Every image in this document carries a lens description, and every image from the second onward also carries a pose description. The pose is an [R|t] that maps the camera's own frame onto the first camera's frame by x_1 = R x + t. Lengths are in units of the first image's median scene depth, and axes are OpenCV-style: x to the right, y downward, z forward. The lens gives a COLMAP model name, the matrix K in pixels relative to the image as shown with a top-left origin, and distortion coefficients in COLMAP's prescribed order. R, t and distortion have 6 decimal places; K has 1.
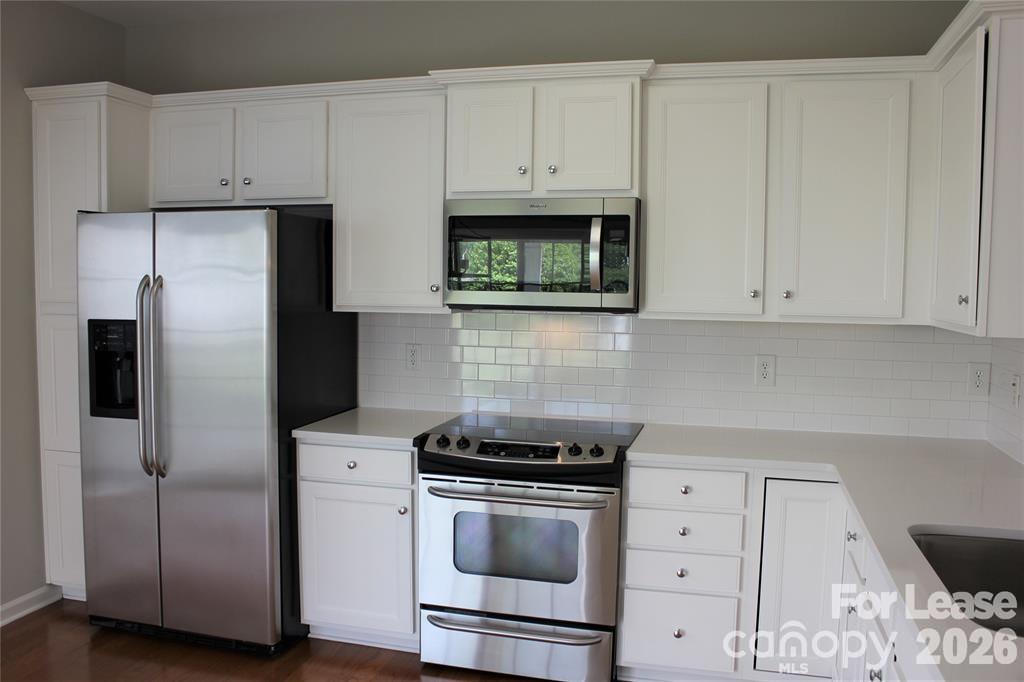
lens RADIAL K [[860.0, 0, 499.8], [0, 860.0, 342.1], [0, 0, 1]] dist [-0.168880, 0.159536]
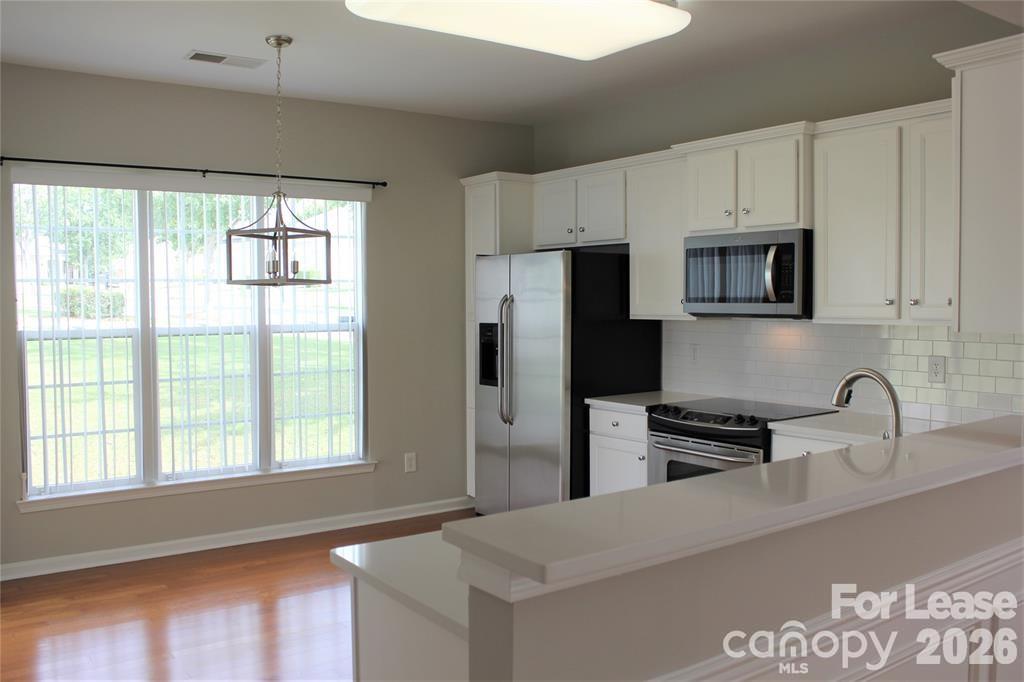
lens RADIAL K [[860.0, 0, 499.8], [0, 860.0, 342.1], [0, 0, 1]] dist [-0.168880, 0.159536]
pose [[0.775568, 0.015547, -0.631073, 0.588255], [-0.032908, 0.999333, -0.015823, 0.034901], [0.630406, 0.033039, 0.775562, -0.253796]]
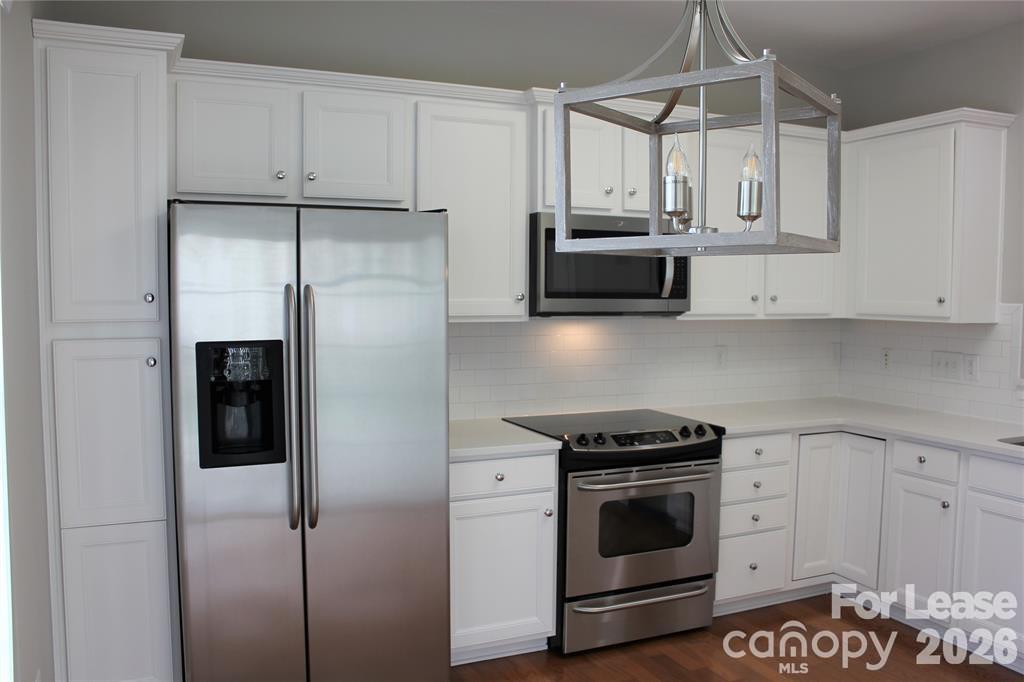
lens RADIAL K [[860.0, 0, 499.8], [0, 860.0, 342.1], [0, 0, 1]] dist [-0.168880, 0.159536]
pose [[0.773751, -0.046690, 0.631767, -0.790072], [0.049101, 0.998700, 0.013671, -0.025377], [-0.631585, 0.020442, 0.775037, 0.227445]]
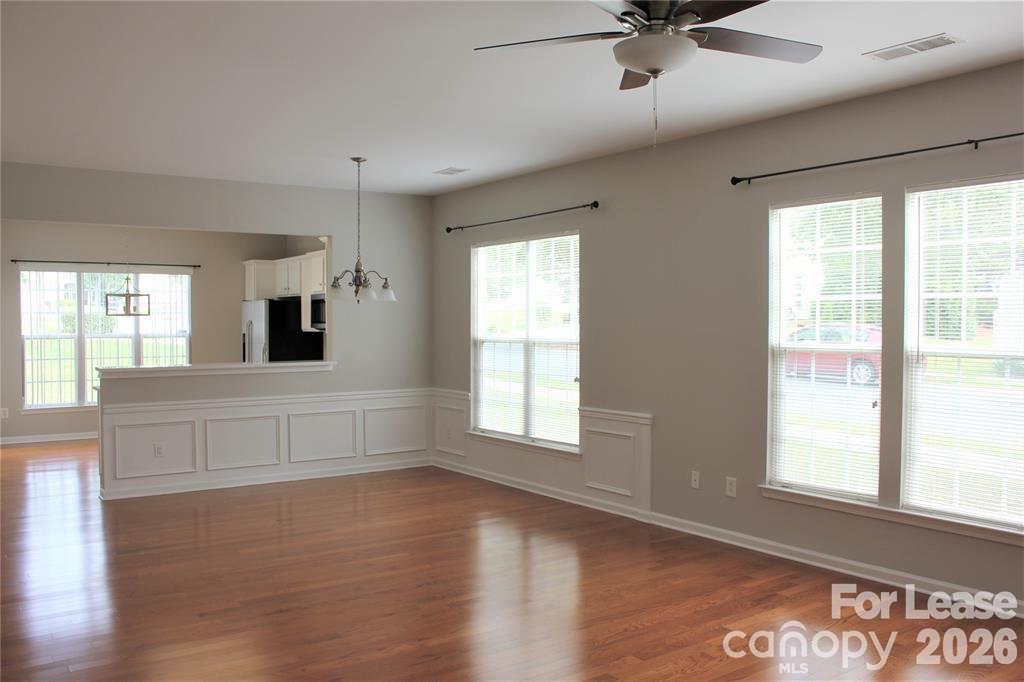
lens RADIAL K [[853.4, 0, 512.0], [0, 853.4, 341.0], [0, 0, 1]] dist [-0.165200, 0.152980]
pose [[0.783152, 0.000542, -0.621830, 2.492783], [-0.035253, 0.998430, -0.043528, 0.113729], [0.620830, 0.056010, 0.781942, -0.970398]]
